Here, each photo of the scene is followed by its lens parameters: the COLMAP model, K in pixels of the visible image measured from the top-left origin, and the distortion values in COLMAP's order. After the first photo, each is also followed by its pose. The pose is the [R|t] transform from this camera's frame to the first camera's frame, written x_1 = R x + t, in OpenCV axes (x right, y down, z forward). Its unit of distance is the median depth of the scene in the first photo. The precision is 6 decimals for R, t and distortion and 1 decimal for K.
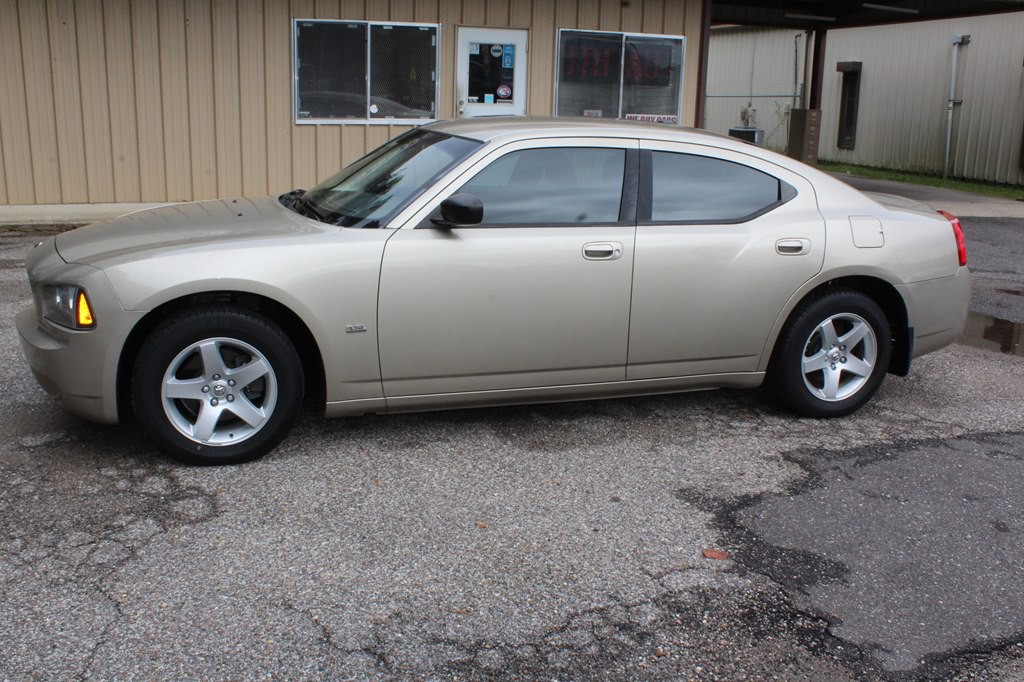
lens RADIAL K [[953.9, 0, 512.0], [0, 953.9, 341.0], [0, 0, 1]] dist [-0.153314, 0.158518]
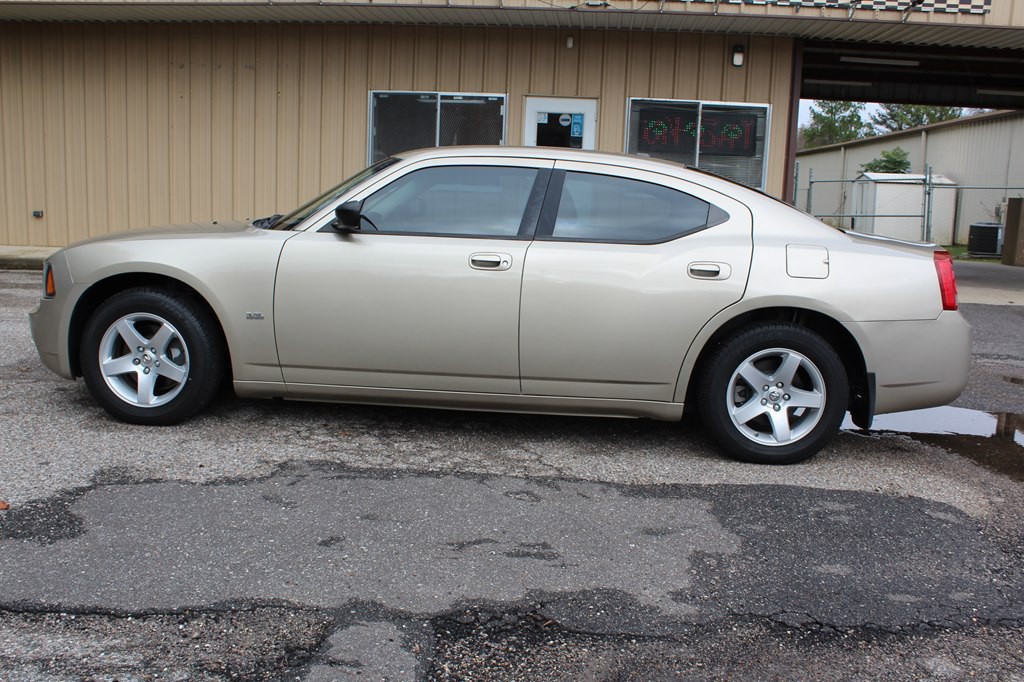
lens RADIAL K [[953.9, 0, 512.0], [0, 953.9, 341.0], [0, 0, 1]] dist [-0.153314, 0.158518]
pose [[0.940394, 0.064014, -0.334008, 0.293537], [-0.098336, 0.991355, -0.086868, 0.021759], [0.325559, 0.114535, 0.938559, 0.056715]]
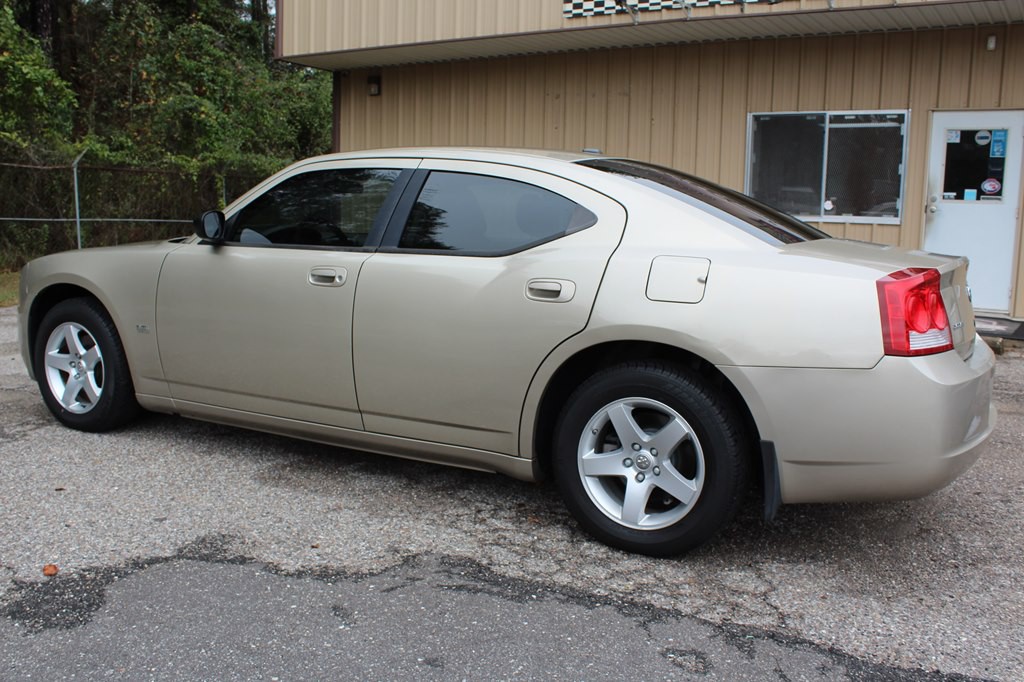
lens RADIAL K [[953.9, 0, 512.0], [0, 953.9, 341.0], [0, 0, 1]] dist [-0.153314, 0.158518]
pose [[0.688426, 0.086139, -0.720173, 0.310457], [-0.186444, 0.980574, -0.060940, -0.004276], [0.700934, 0.176224, 0.691113, 0.180092]]
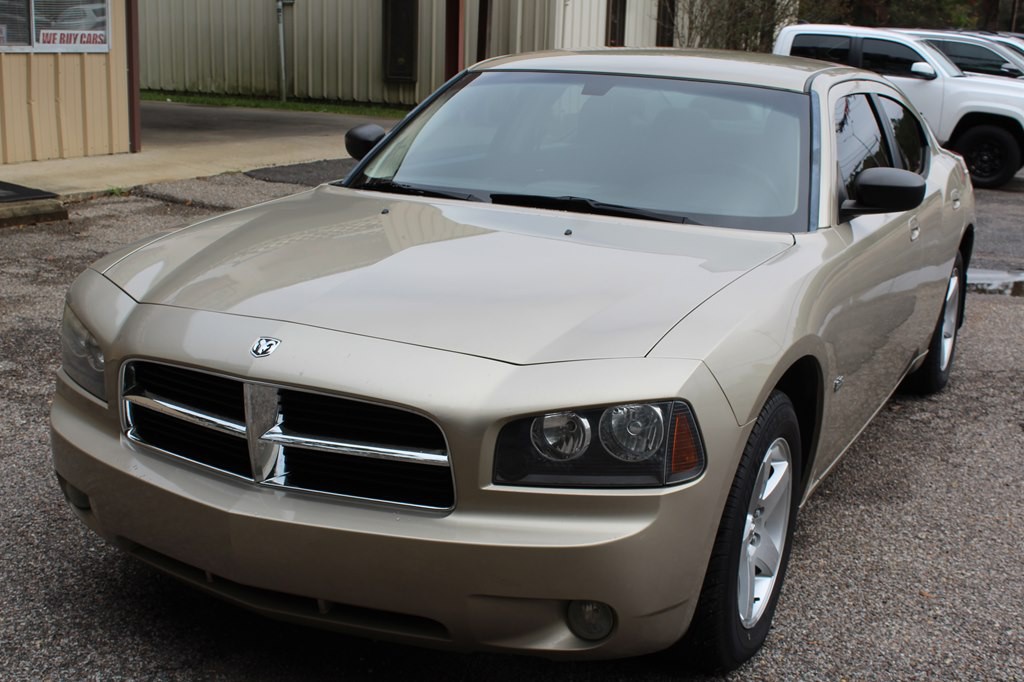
lens RADIAL K [[1292.6, 0, 512.0], [0, 1292.6, 341.0], [0, 0, 1]] dist [-0.182527, 0.003717]
pose [[0.708281, -0.163623, 0.686706, -0.299101], [0.155340, 0.985049, 0.074490, -0.044959], [-0.688627, 0.053913, 0.723108, 0.175624]]
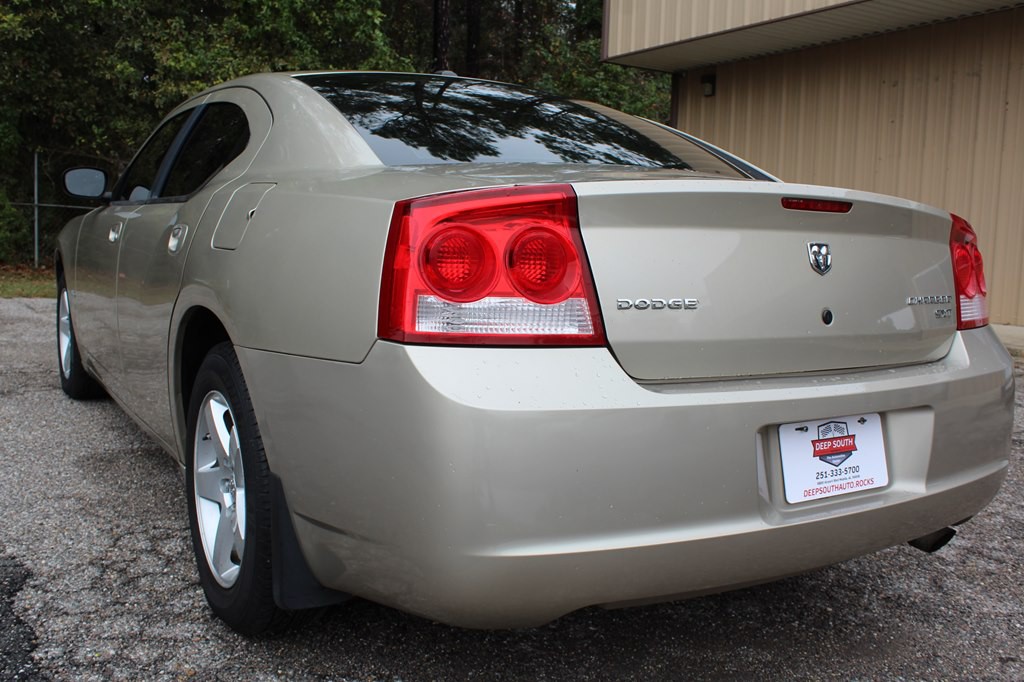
lens RADIAL K [[953.9, 0, 512.0], [0, 953.9, 341.0], [0, 0, 1]] dist [-0.153314, 0.158518]
pose [[0.242863, 0.095039, -0.965394, 0.331843], [-0.270376, 0.962384, 0.026724, -0.041723], [0.931619, 0.254529, 0.259423, 0.400922]]
